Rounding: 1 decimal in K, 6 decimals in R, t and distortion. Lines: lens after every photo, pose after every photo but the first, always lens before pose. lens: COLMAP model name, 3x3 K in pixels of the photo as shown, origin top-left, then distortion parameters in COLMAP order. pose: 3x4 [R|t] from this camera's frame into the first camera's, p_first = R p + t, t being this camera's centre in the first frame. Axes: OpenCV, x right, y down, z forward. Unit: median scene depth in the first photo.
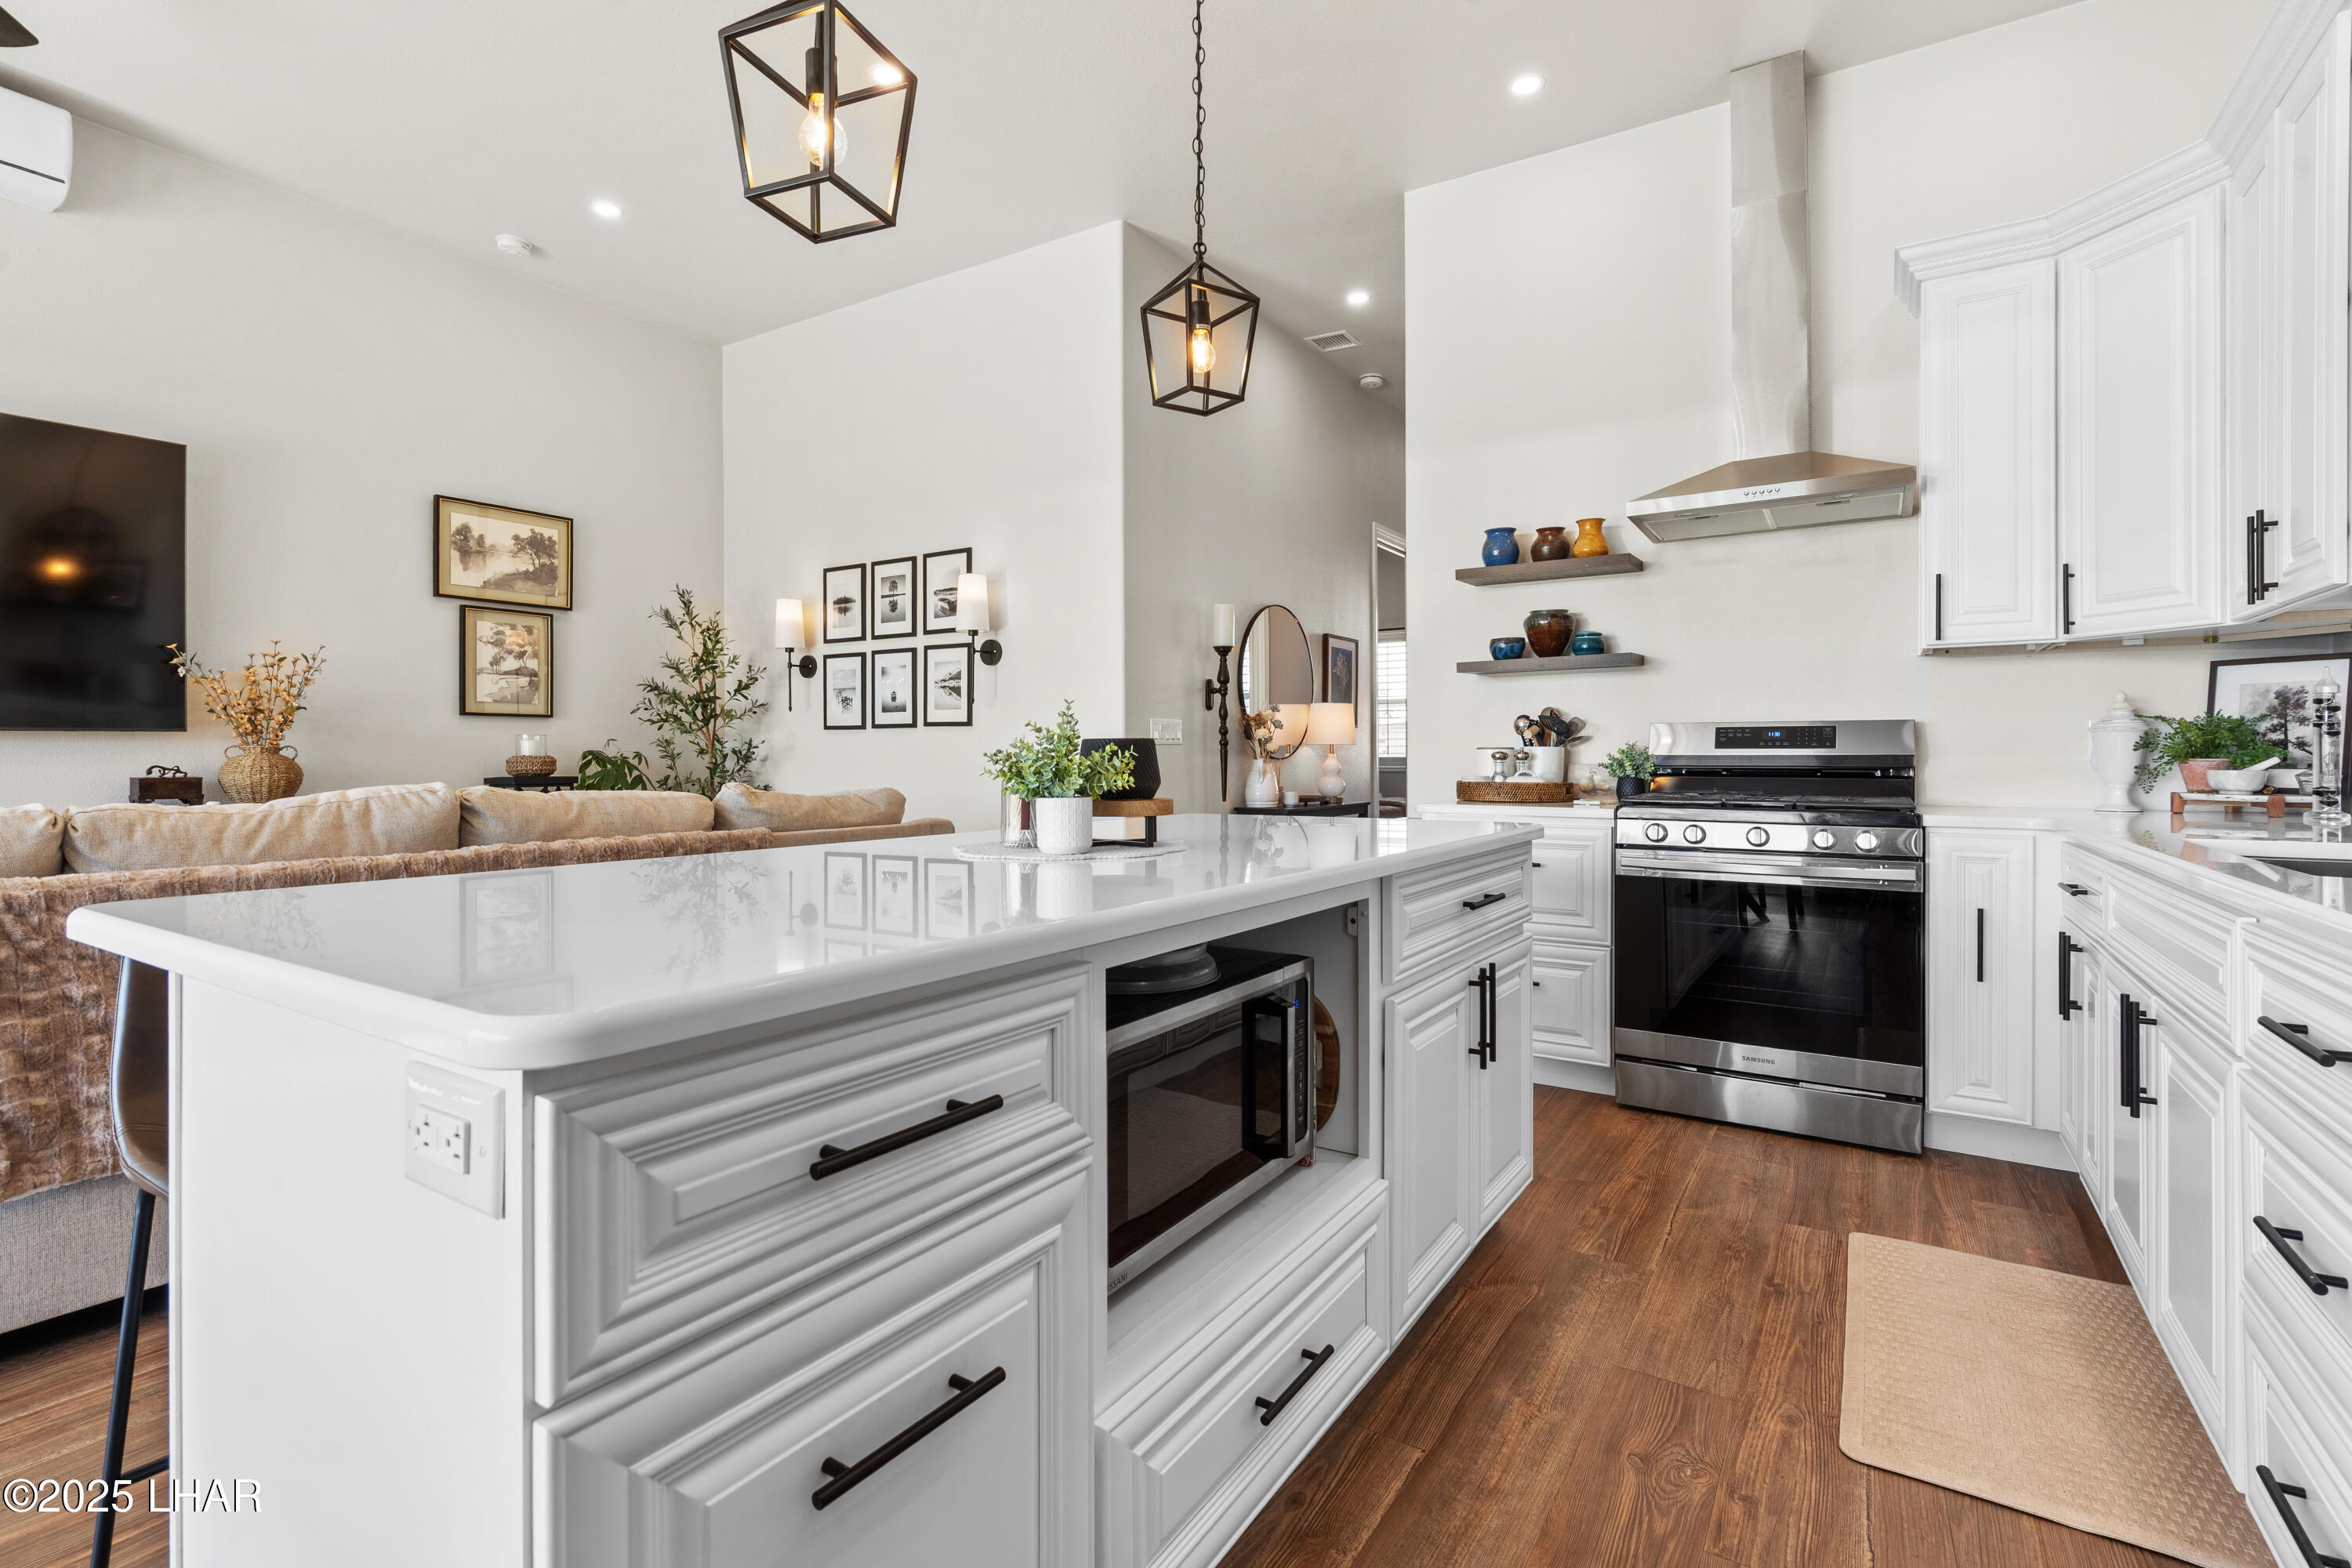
lens RADIAL K [[1076.0, 0, 1164.7], [0, 1076.0, 755.9], [0, 0, 1]] dist [-0.005767, 0.002969]
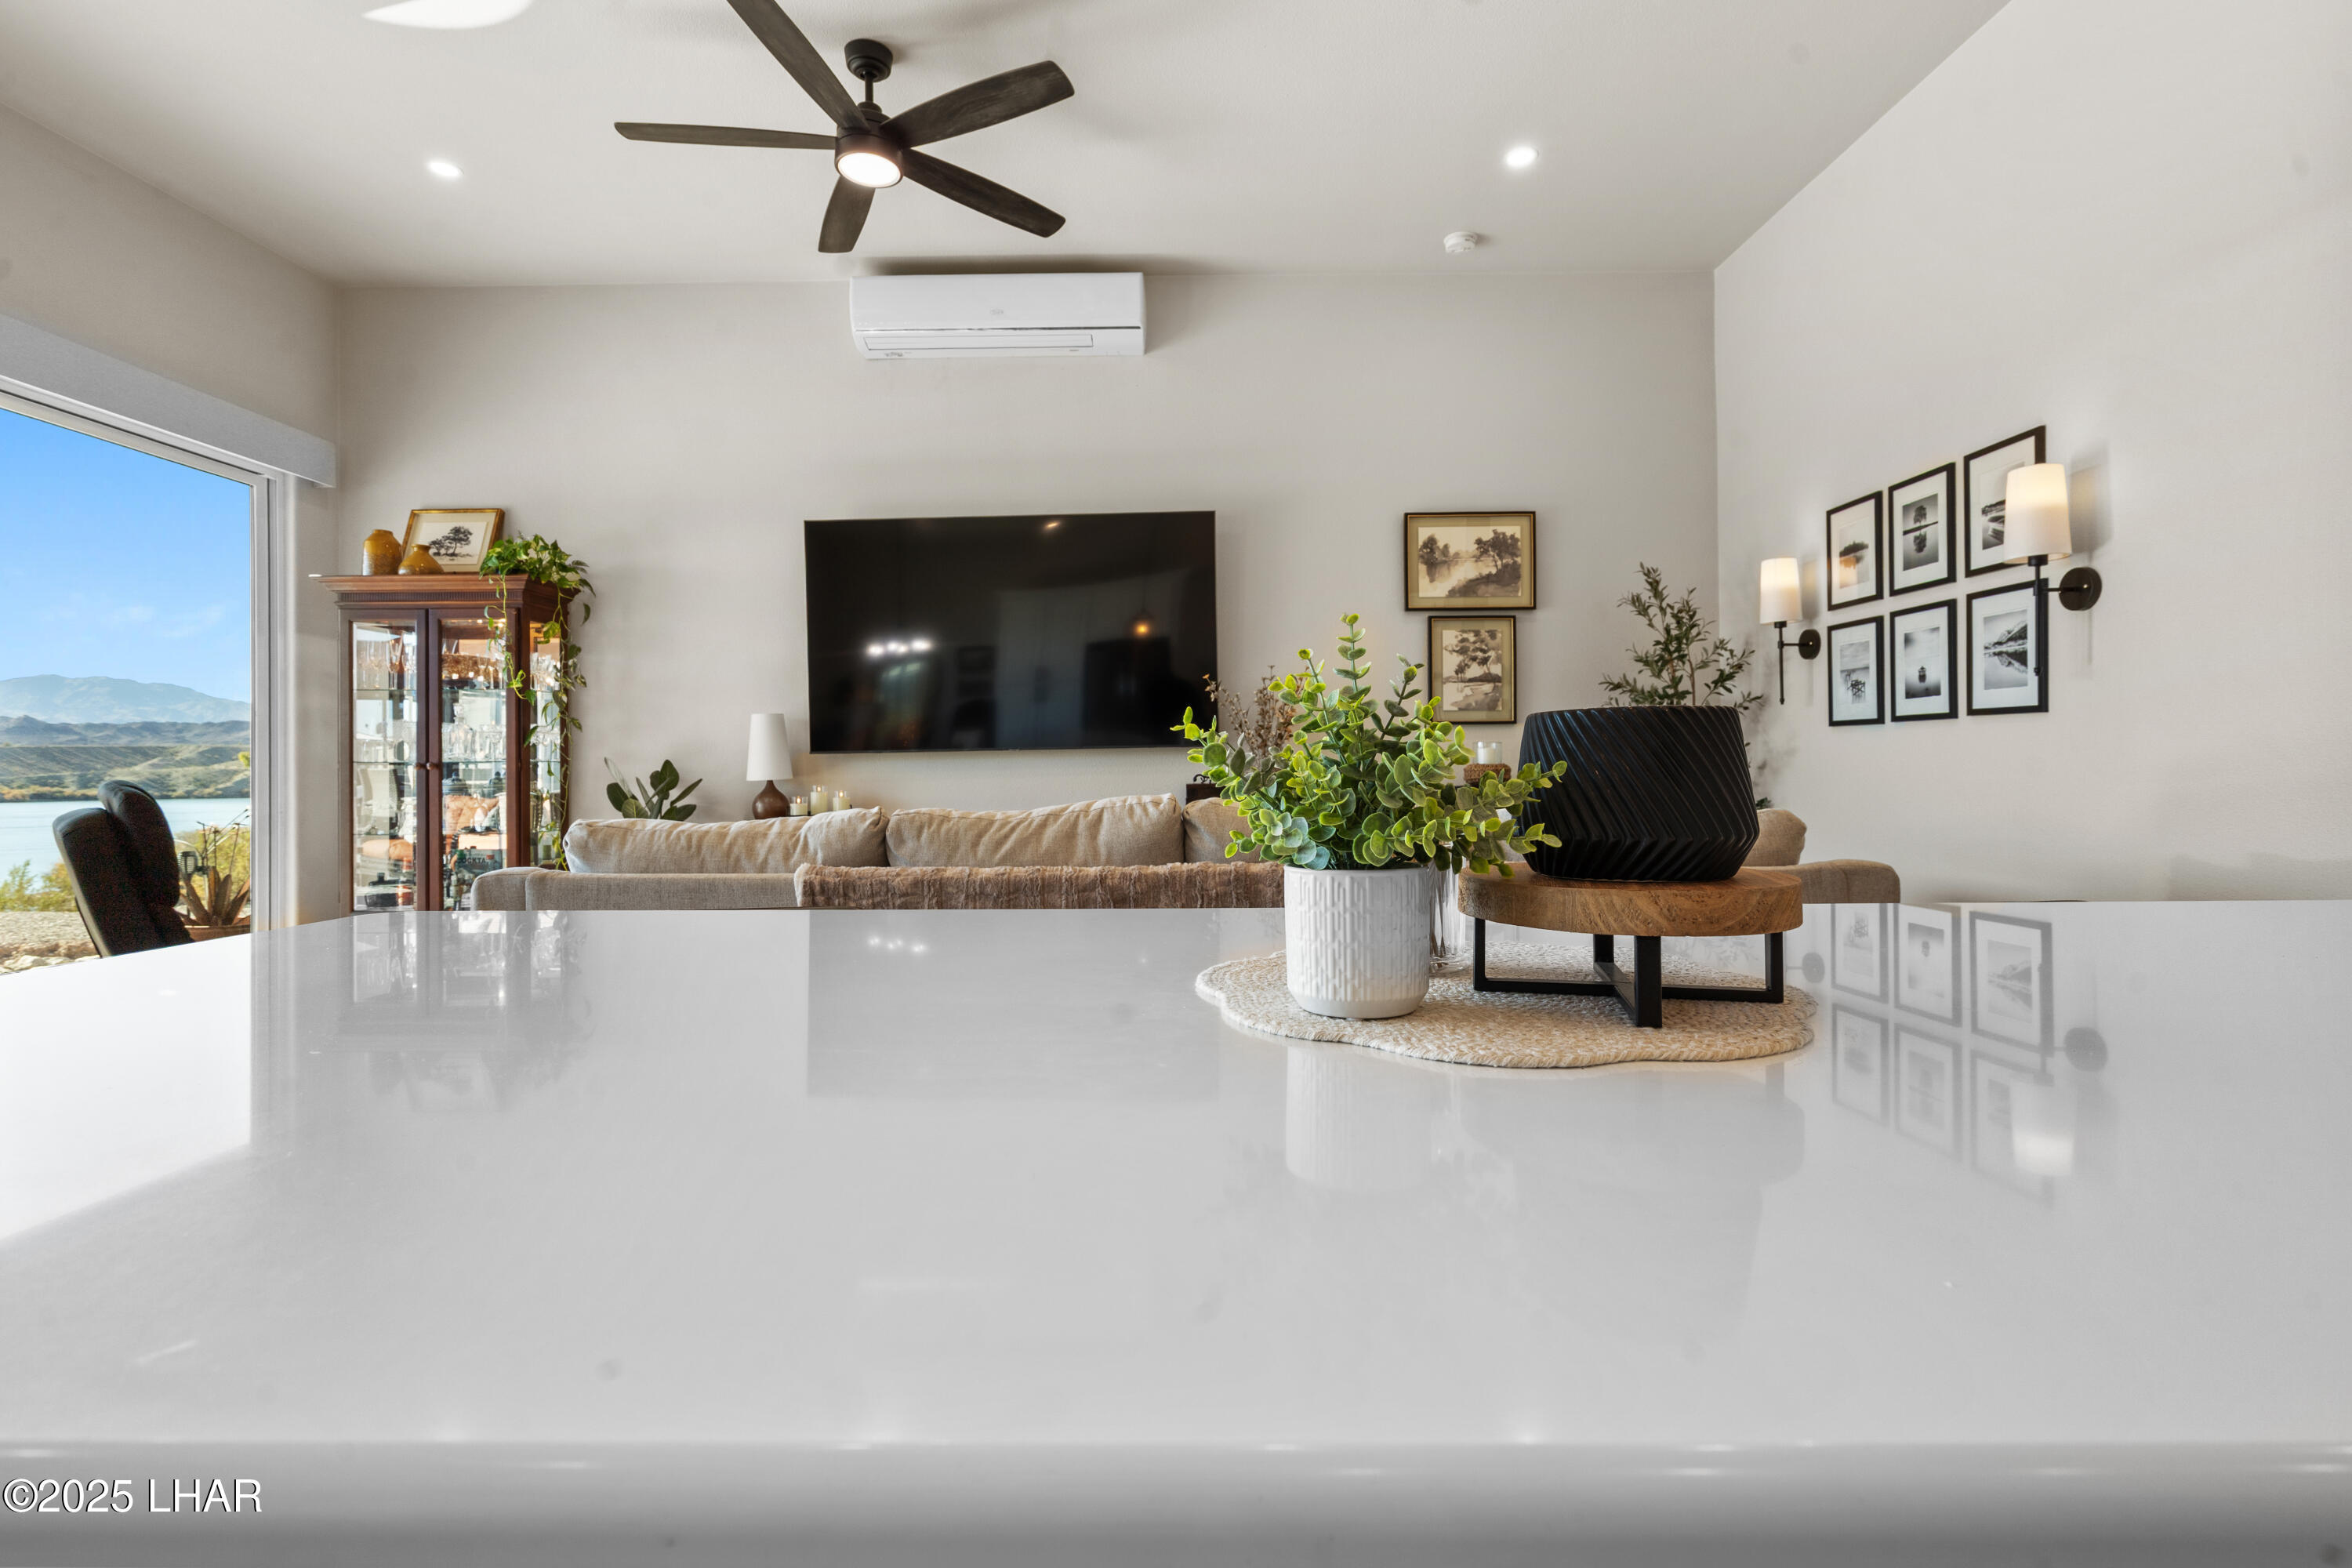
lens RADIAL K [[1076.0, 0, 1162.6], [0, 1076.0, 771.7], [0, 0, 1]] dist [-0.005767, 0.002969]
pose [[0.543998, -0.001018, -0.839086, 0.064725], [0.008773, 0.999952, 0.004475, 0.000165], [0.839041, -0.009795, 0.543981, 0.223649]]
